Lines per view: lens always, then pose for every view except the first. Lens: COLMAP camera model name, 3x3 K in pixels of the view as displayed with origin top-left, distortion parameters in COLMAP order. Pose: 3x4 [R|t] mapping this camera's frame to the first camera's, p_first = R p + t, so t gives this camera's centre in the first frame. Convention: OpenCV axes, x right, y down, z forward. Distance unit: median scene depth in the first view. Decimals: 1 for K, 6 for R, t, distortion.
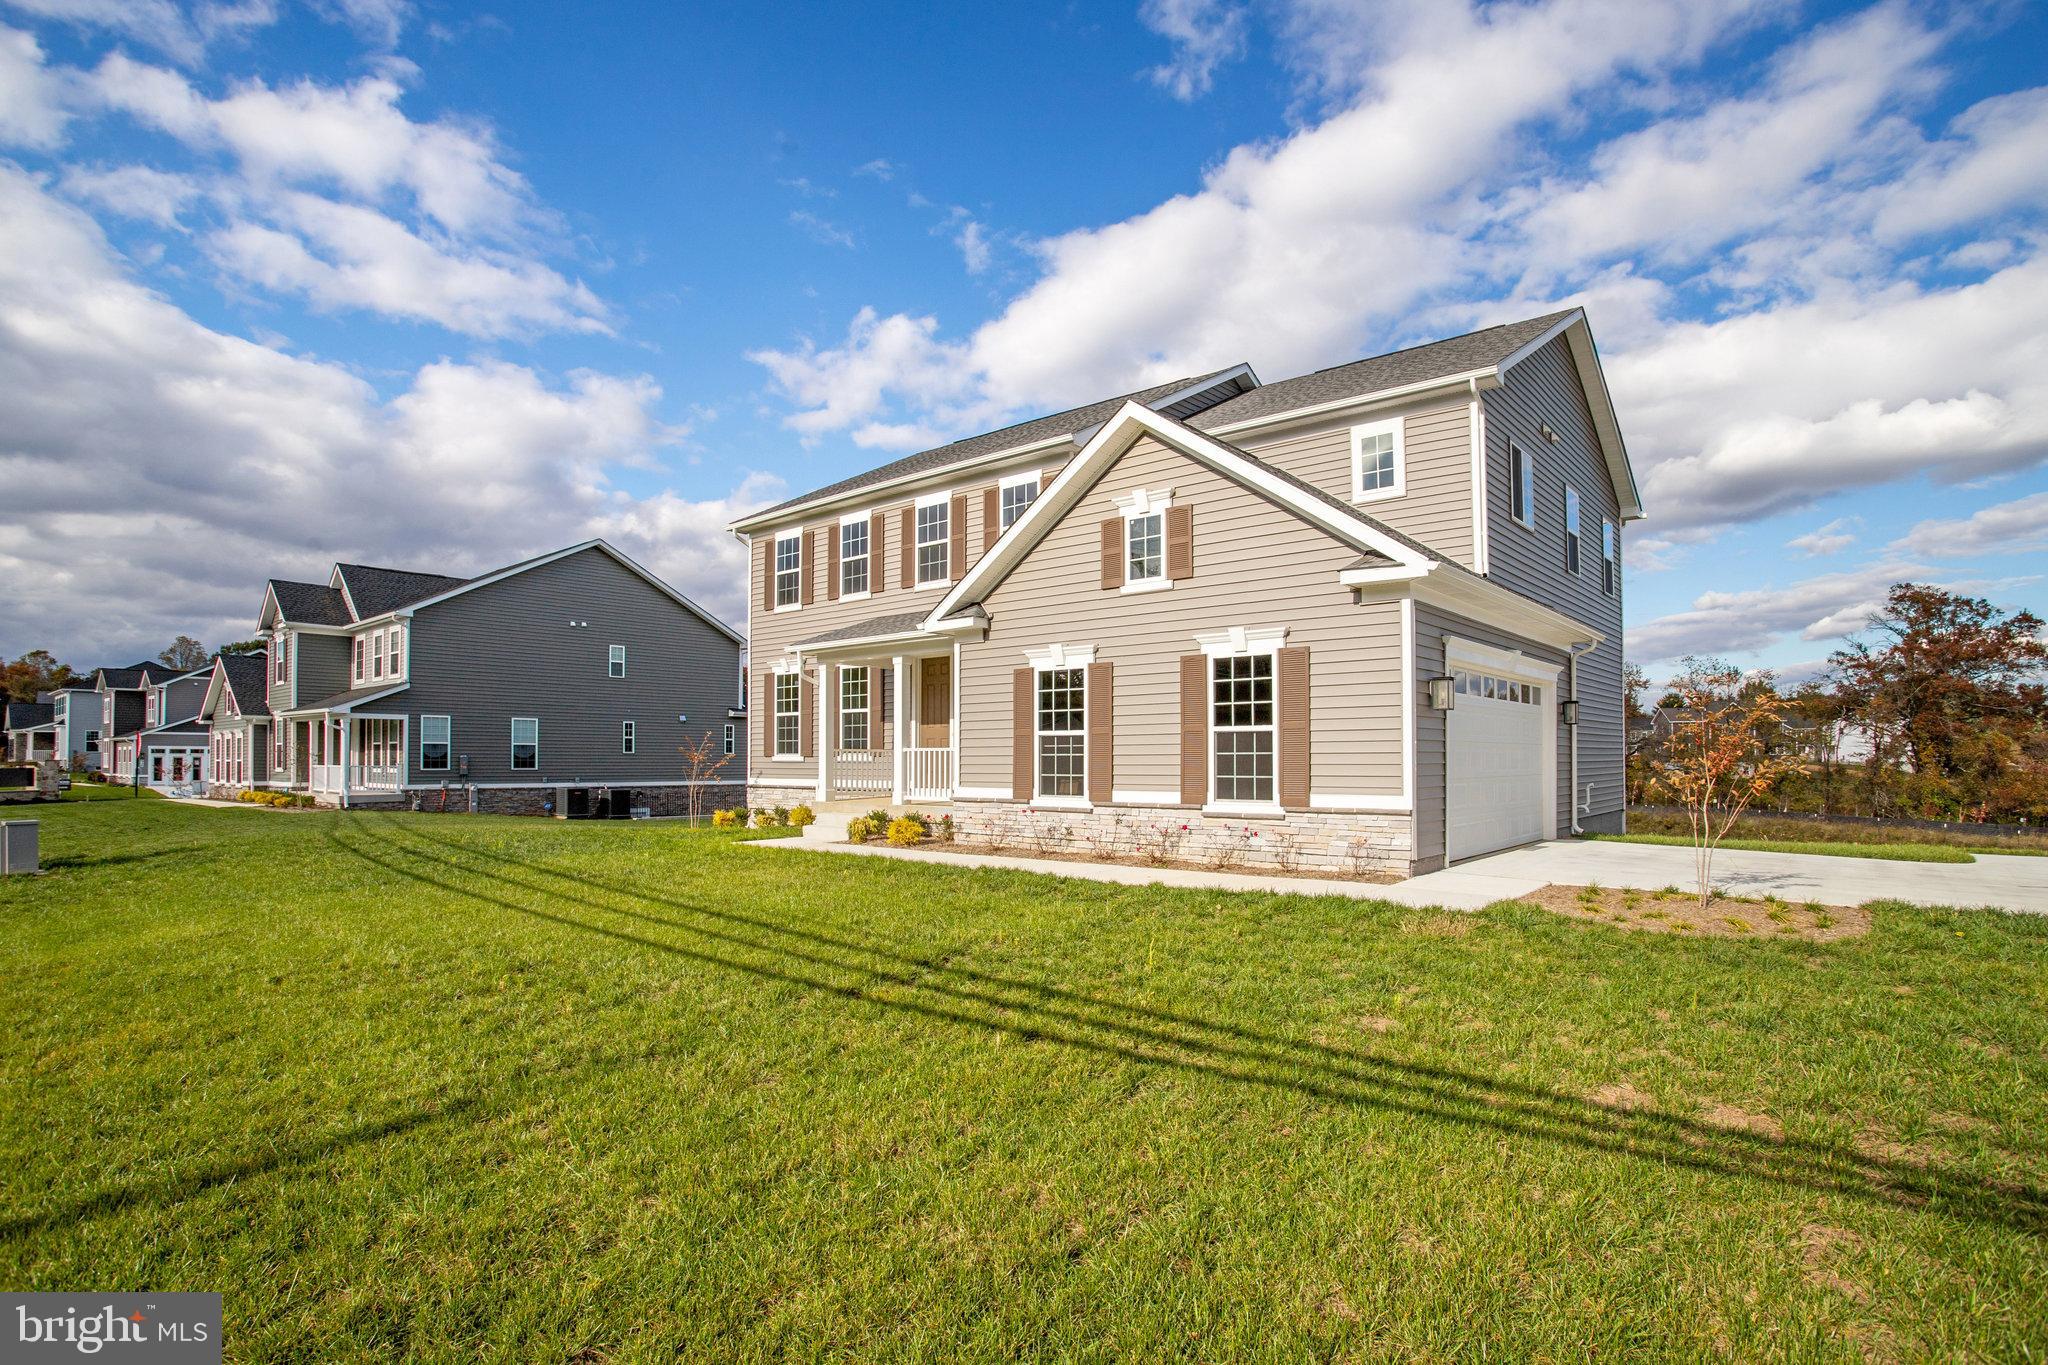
lens RADIAL K [[1061.4, 0, 1036.4], [0, 1061.4, 748.5], [0, 0, 1]] dist [-0.014076, -0.000386]
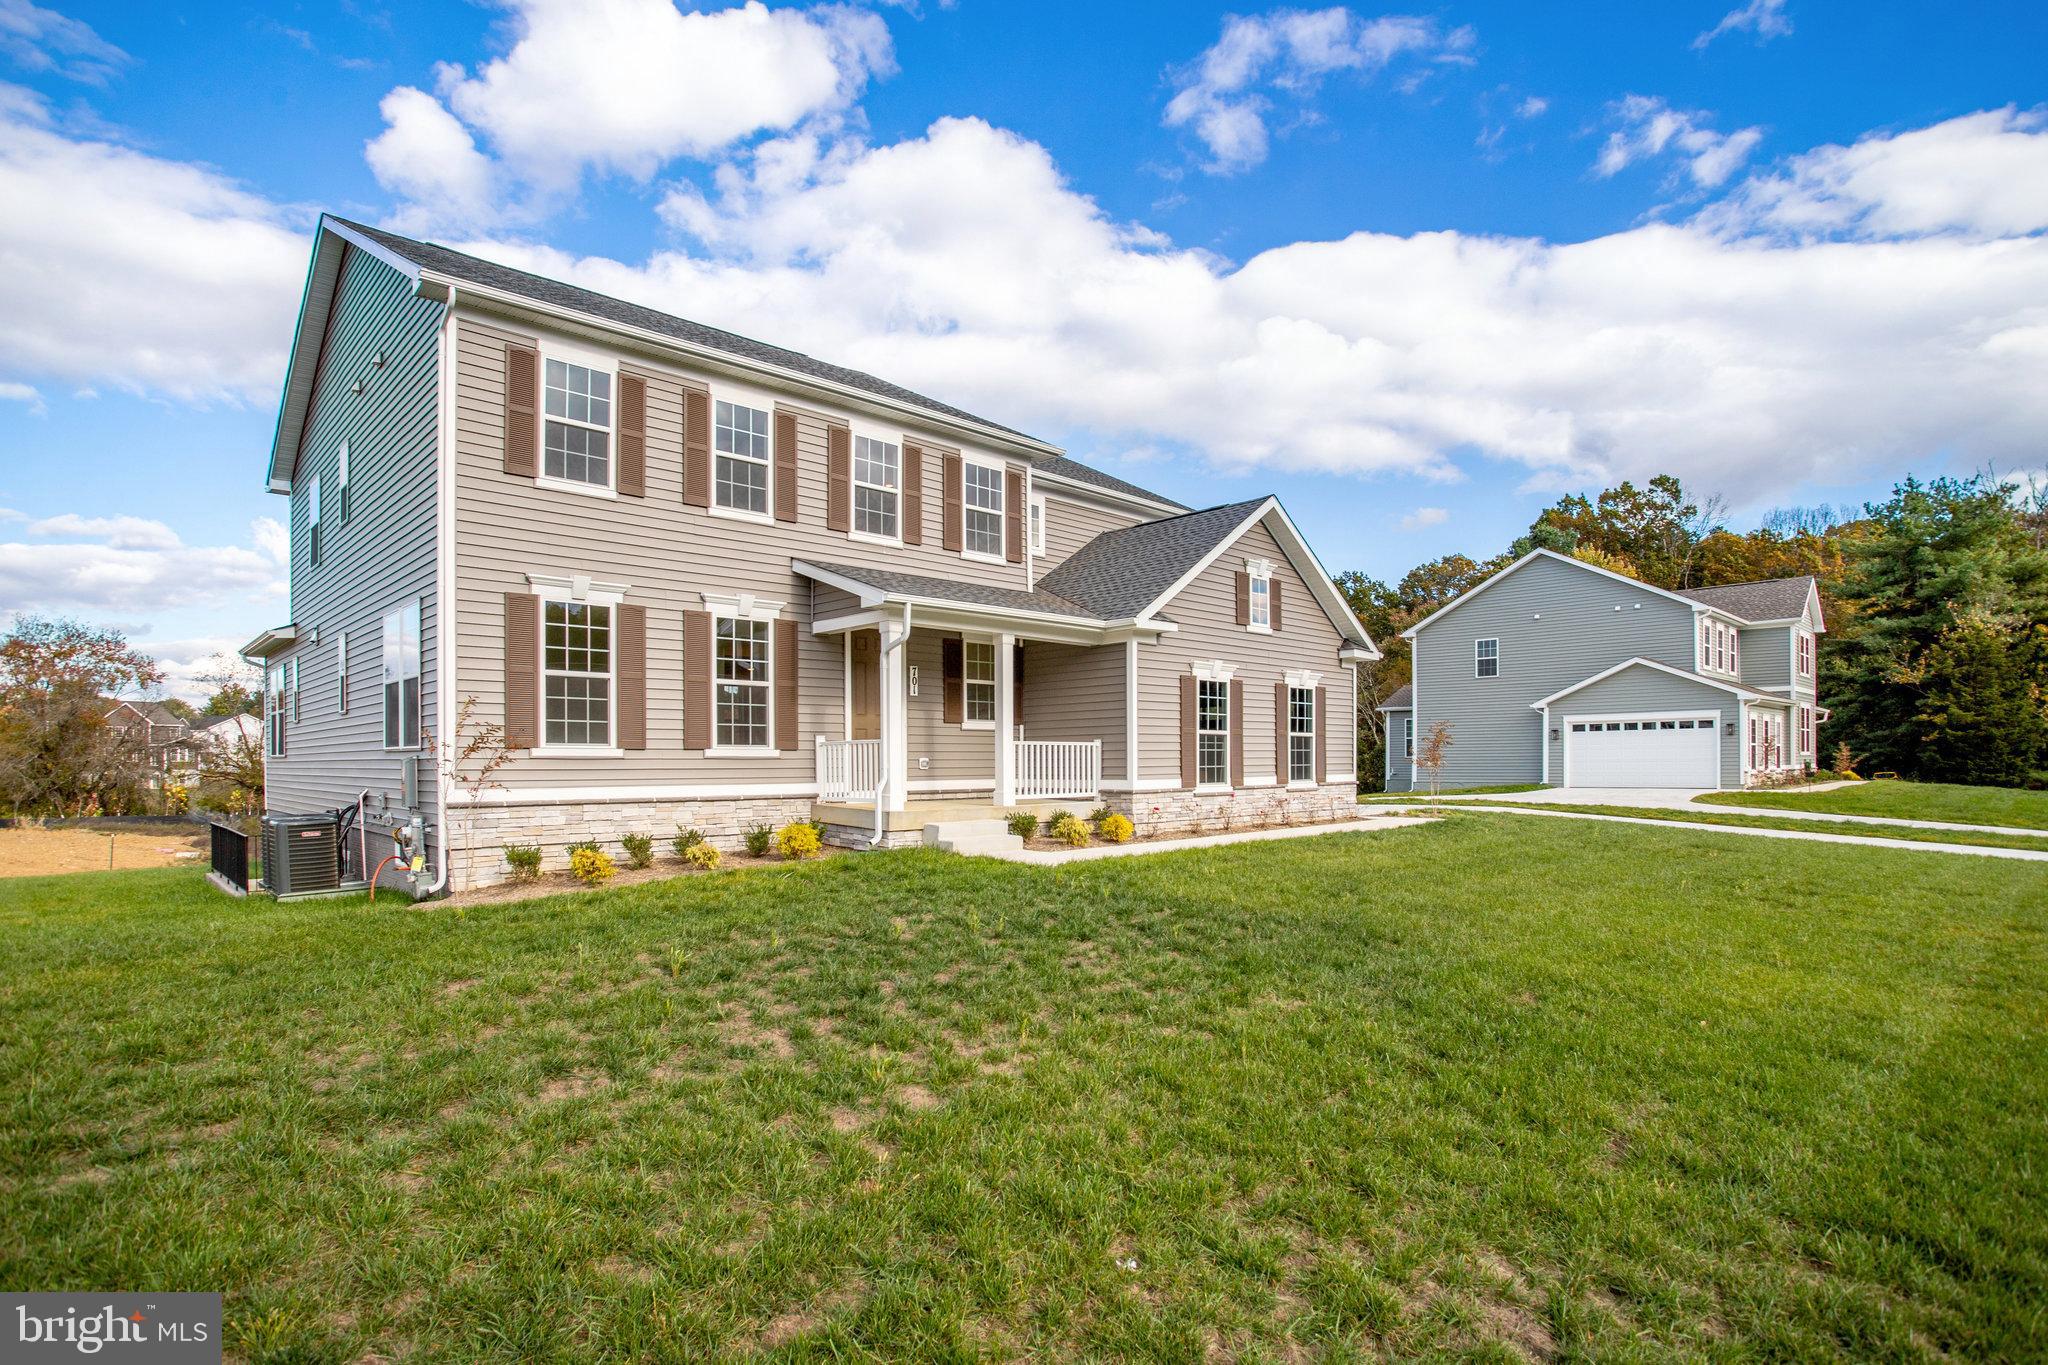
lens RADIAL K [[1061.4, 0, 1036.4], [0, 1061.4, 748.5], [0, 0, 1]] dist [-0.014076, -0.000386]
pose [[0.074240, 0.011889, 0.997170, -1.258806], [-0.005827, 0.999917, -0.011488, 0.020105], [-0.997223, -0.004957, 0.074303, 1.150138]]
